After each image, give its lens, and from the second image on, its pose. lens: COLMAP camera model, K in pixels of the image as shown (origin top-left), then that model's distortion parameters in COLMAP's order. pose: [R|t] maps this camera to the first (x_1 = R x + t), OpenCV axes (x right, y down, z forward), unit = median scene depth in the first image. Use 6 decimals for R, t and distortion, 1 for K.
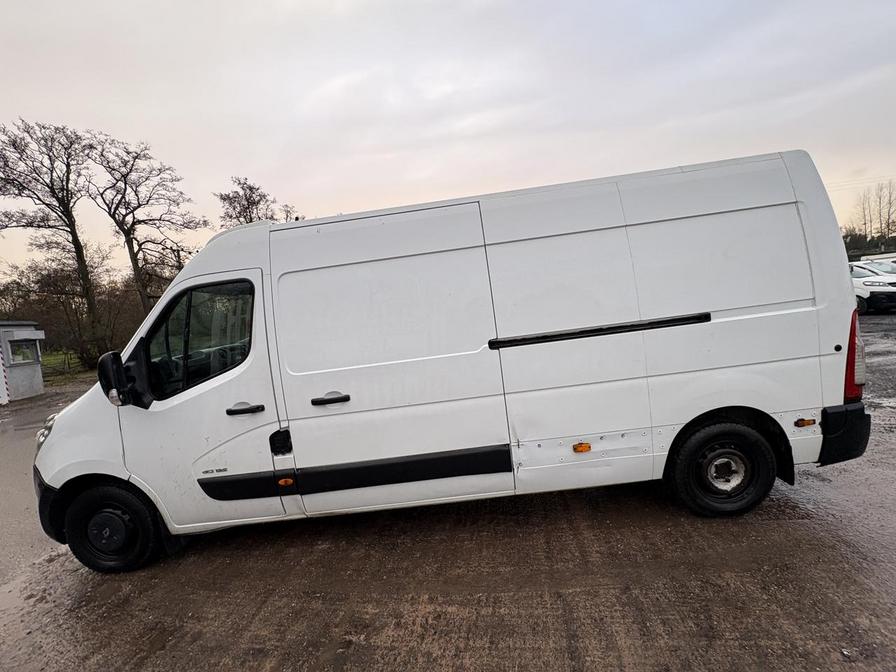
lens RADIAL K [[356.1, 0, 448.4], [0, 356.1, 334.4], [0, 0, 1]] dist [0.000204, -0.000362]
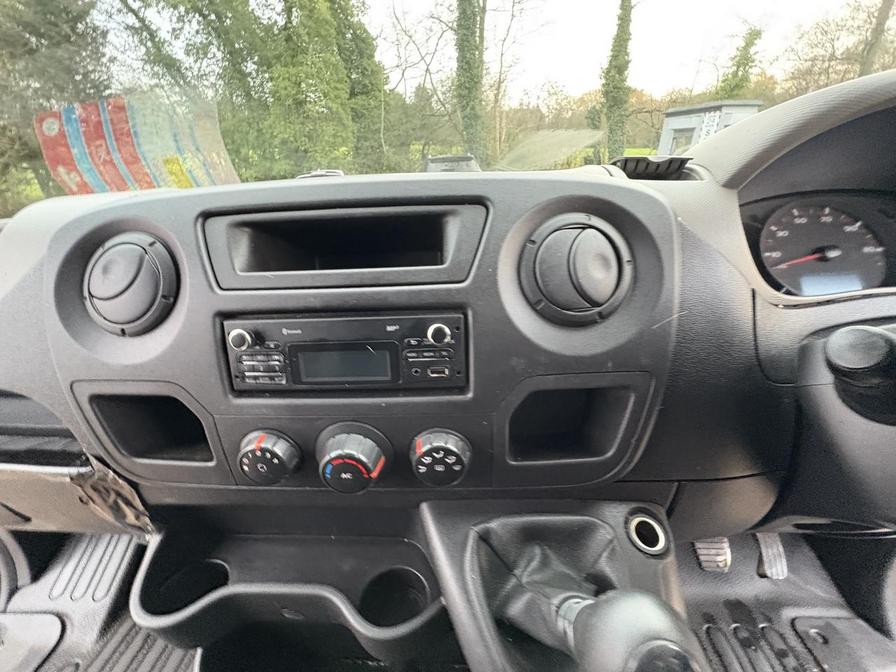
lens RADIAL K [[356.1, 0, 448.5], [0, 356.1, 336.0], [0, 0, 1]] dist [0.000204, -0.000362]
pose [[-0.019179, 0.536860, -0.843453, -0.088422], [-0.029944, 0.842921, 0.537203, 0.002483], [0.999368, 0.035559, -0.000091, 0.176648]]
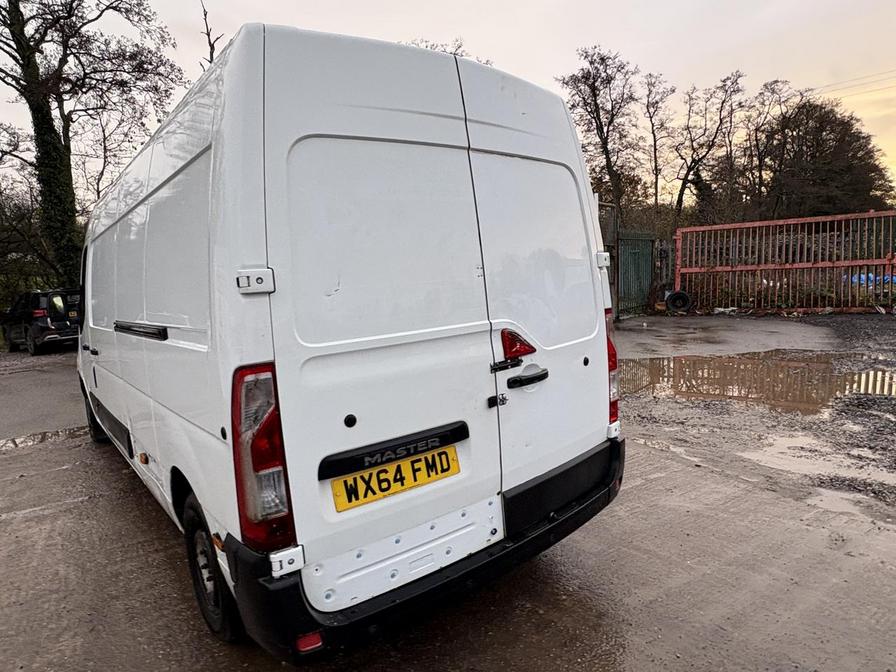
lens RADIAL K [[537.1, 0, 449.3], [0, 537.1, 337.8], [0, 0, 1]] dist [-0.000824, 0.002525]
pose [[0.652760, 0.169088, -0.738454, 0.218139], [-0.073855, 0.984333, 0.160104, -0.030055], [0.753956, -0.049971, 0.655021, 0.090252]]
